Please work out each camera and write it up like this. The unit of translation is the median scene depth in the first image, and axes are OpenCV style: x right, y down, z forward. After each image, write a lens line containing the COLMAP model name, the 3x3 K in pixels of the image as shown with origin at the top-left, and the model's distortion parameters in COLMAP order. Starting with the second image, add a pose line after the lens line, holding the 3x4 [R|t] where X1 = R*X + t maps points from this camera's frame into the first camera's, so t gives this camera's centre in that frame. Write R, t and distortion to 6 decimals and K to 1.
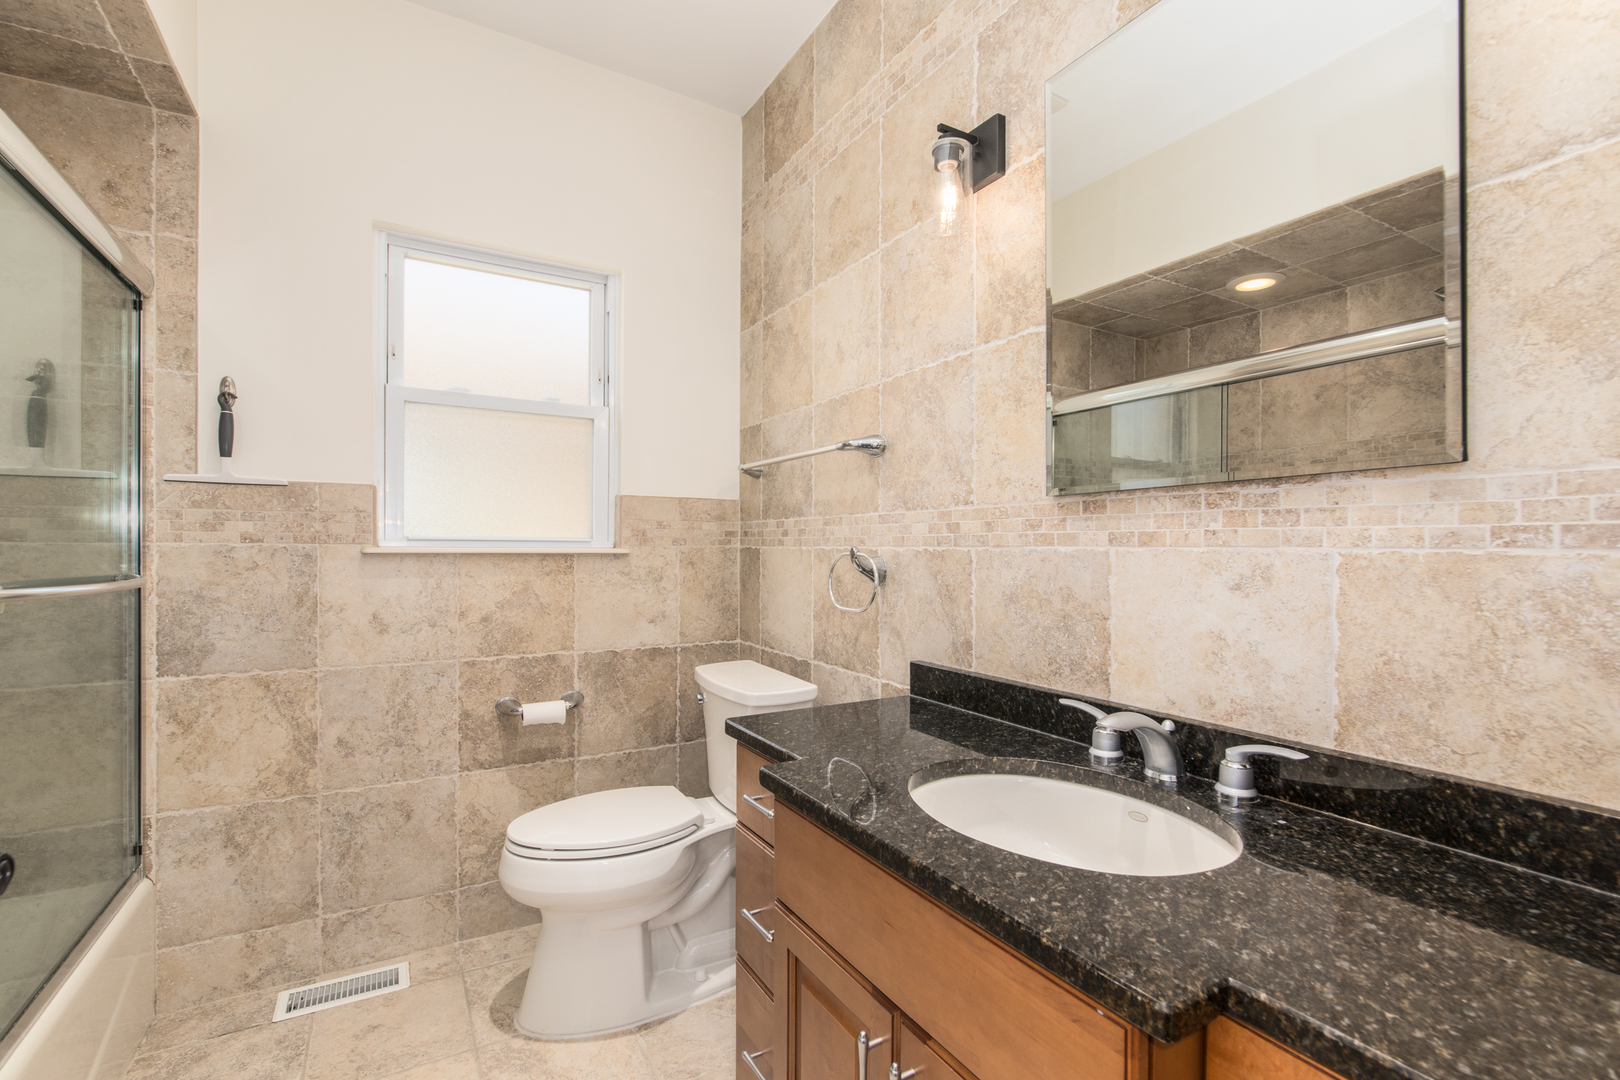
lens RADIAL K [[726.1, 0, 816.4], [0, 726.1, 551.0], [0, 0, 1]] dist [-0.004531, 0.001738]
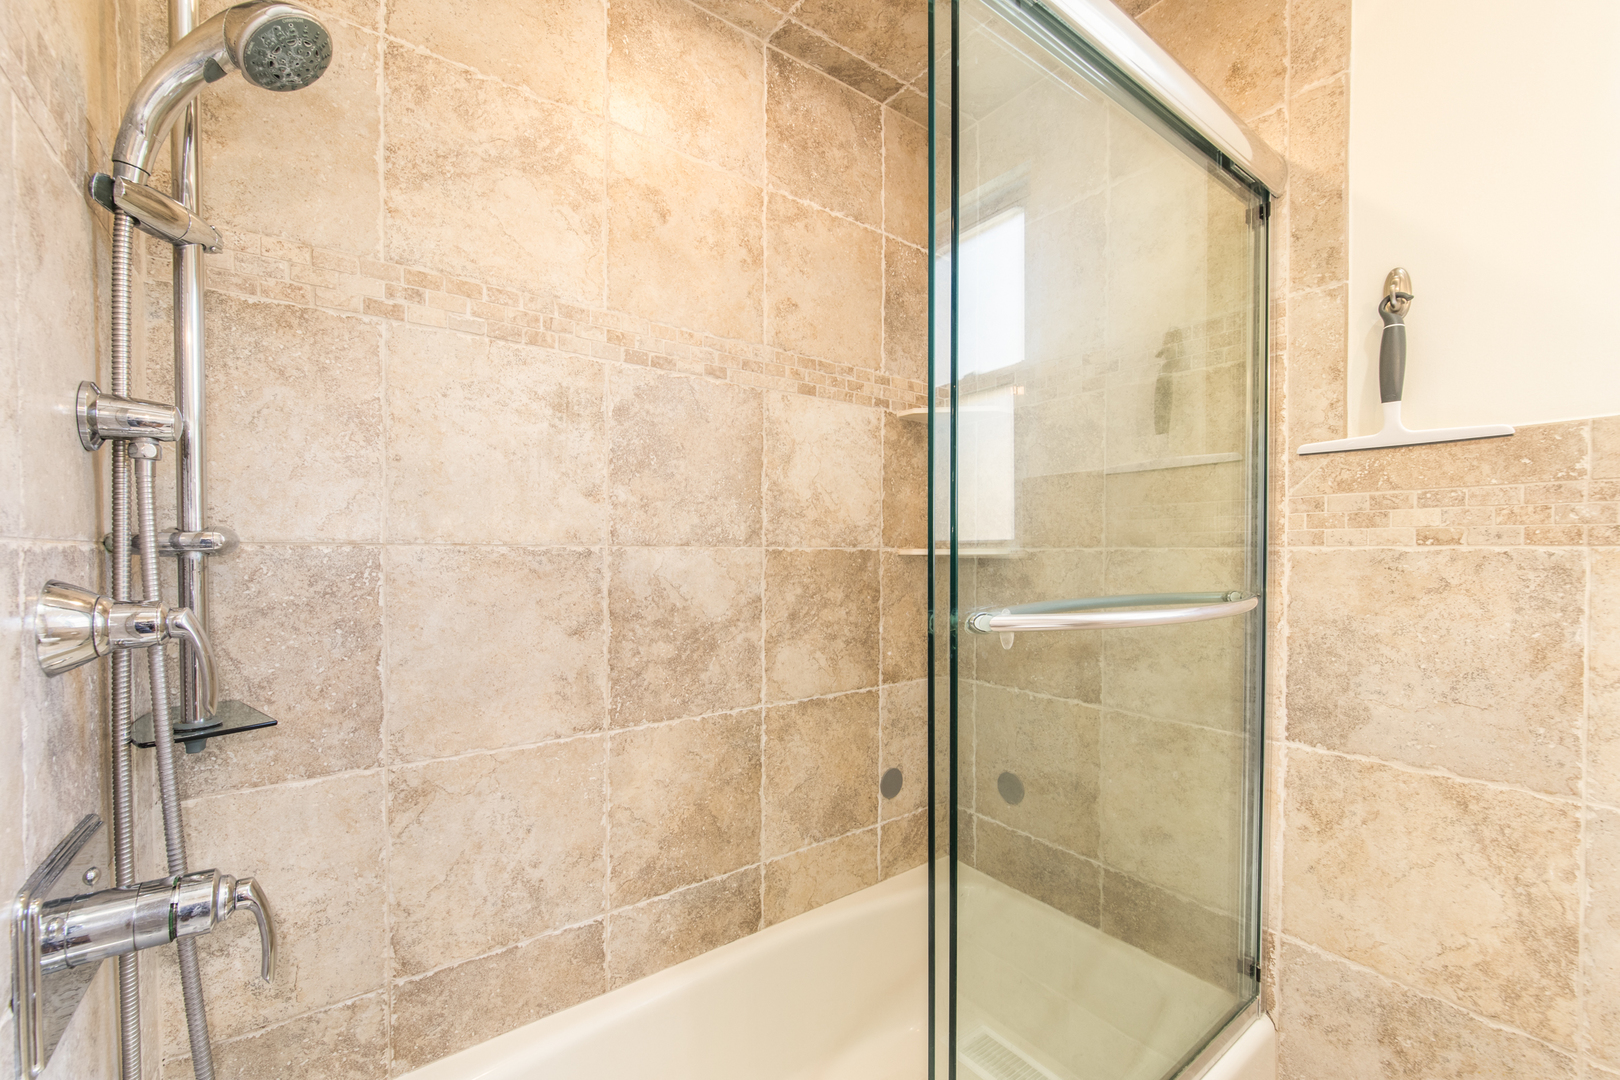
lens RADIAL K [[661.5, 0, 790.5], [0, 661.5, 562.3], [0, 0, 1]] dist [-0.015891, 0.004915]
pose [[0.078131, 0.015988, -0.996815, -0.313933], [0.000057, 0.999871, 0.016042, -0.006316], [0.996943, -0.001310, 0.078120, 0.464742]]
